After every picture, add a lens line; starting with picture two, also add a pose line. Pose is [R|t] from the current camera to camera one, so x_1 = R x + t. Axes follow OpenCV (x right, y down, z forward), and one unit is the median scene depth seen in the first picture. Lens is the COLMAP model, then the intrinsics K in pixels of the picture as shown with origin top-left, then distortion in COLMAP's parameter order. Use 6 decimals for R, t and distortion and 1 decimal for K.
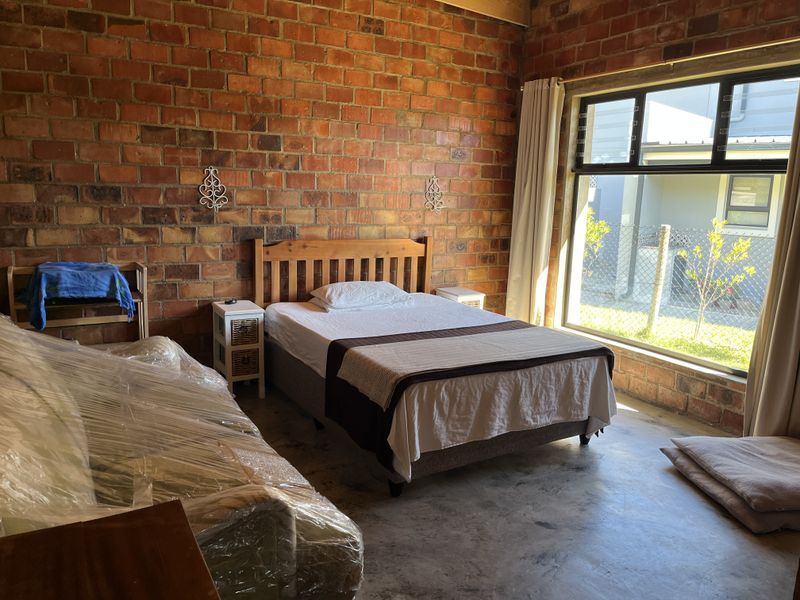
lens RADIAL K [[602.6, 0, 400.1], [0, 602.6, 298.2], [0, 0, 1]] dist [0.056033, -0.061008]
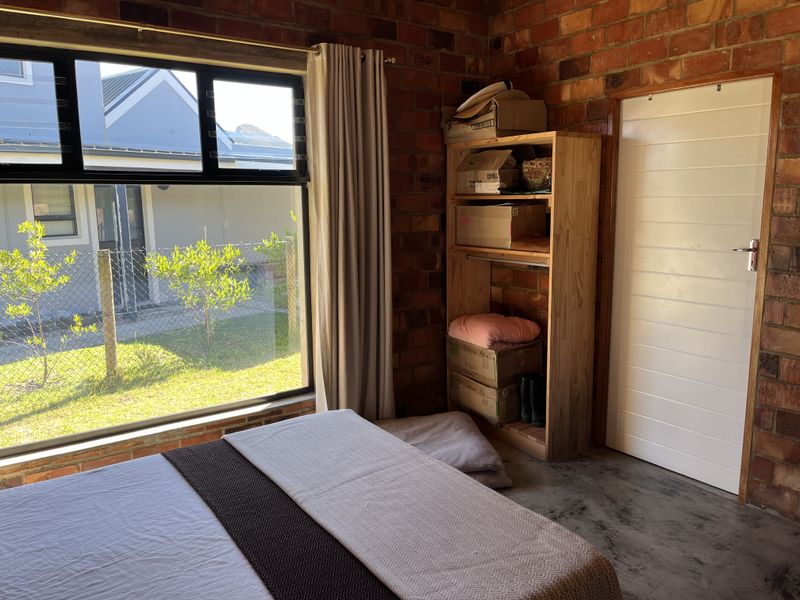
lens RADIAL K [[602.6, 0, 401.7], [0, 602.6, 295.6], [0, 0, 1]] dist [0.056033, -0.061008]
pose [[-0.076721, -0.177657, 0.981097, -0.325902], [0.195016, 0.962318, 0.189506, -0.159358], [-0.977795, 0.205869, -0.039184, 0.784090]]
